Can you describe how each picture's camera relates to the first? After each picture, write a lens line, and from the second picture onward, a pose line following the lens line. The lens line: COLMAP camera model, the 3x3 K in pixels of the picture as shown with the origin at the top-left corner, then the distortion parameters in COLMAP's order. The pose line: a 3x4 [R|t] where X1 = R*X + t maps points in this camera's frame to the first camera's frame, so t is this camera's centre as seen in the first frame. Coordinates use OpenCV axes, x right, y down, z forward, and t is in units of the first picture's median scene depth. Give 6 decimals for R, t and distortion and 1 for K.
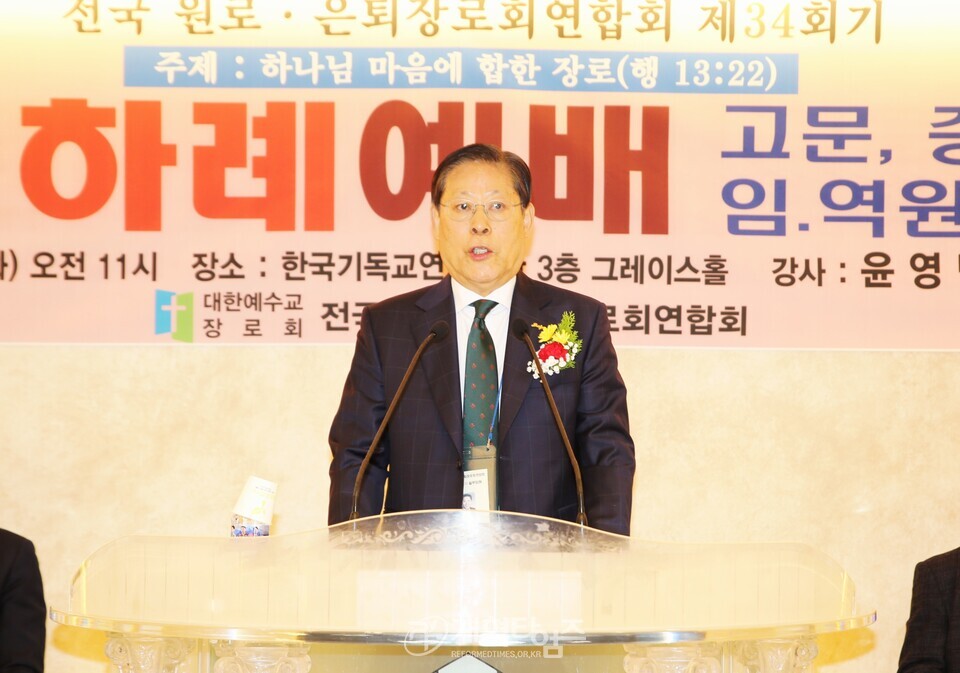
lens RADIAL K [[2072.1, 0, 487.5], [0, 2072.1, 355.7], [0, 0, 1]] dist [0.122317, 0.000000]
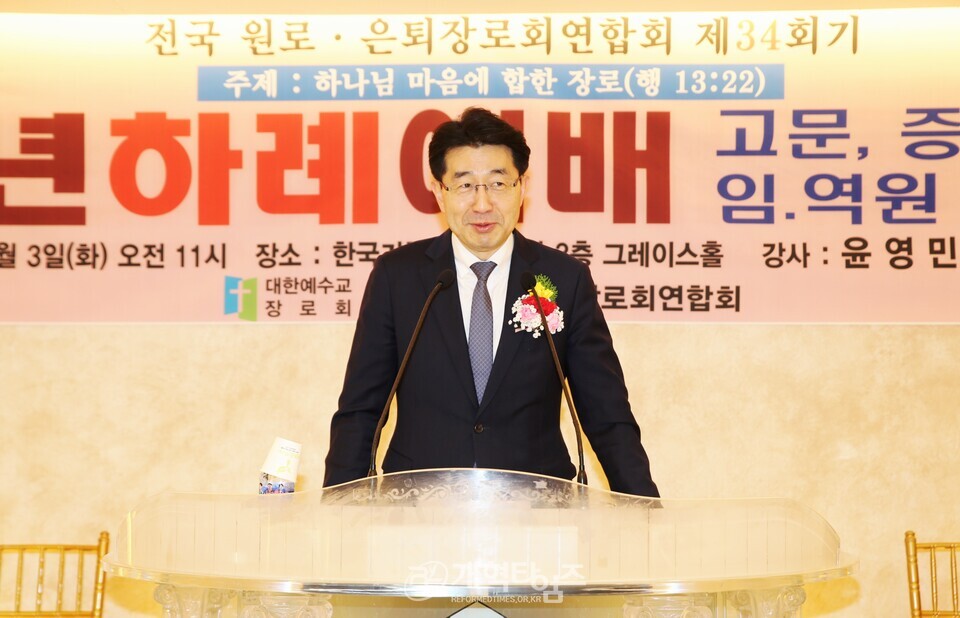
lens RADIAL K [[1667.3, 0, 459.7], [0, 1667.3, 317.1], [0, 0, 1]] dist [0.106594, 0.000000]
pose [[0.998907, -0.007074, -0.046194, 0.013603], [0.006467, 0.999891, -0.013263, 0.004382], [0.046283, 0.012950, 0.998844, 0.078306]]
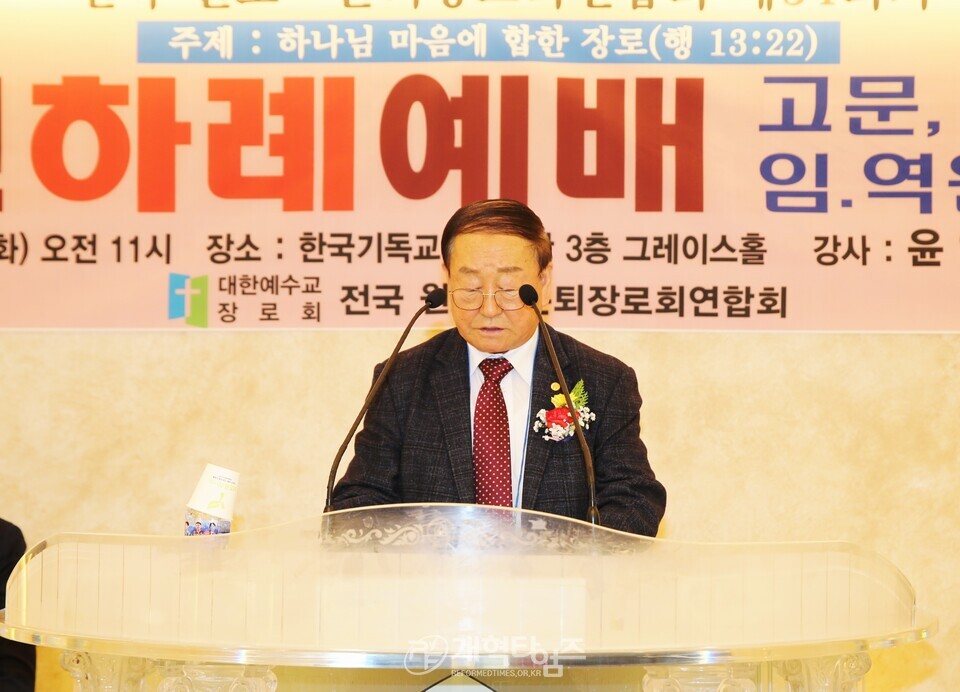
lens RADIAL K [[1871.6, 0, 482.5], [0, 1871.6, 346.8], [0, 0, 1]] dist [0.088337, 0.000000]
pose [[0.999310, -0.003664, -0.036967, 0.017350], [0.003395, 0.999967, -0.007334, 0.009328], [0.036993, 0.007204, 0.999290, 0.136978]]
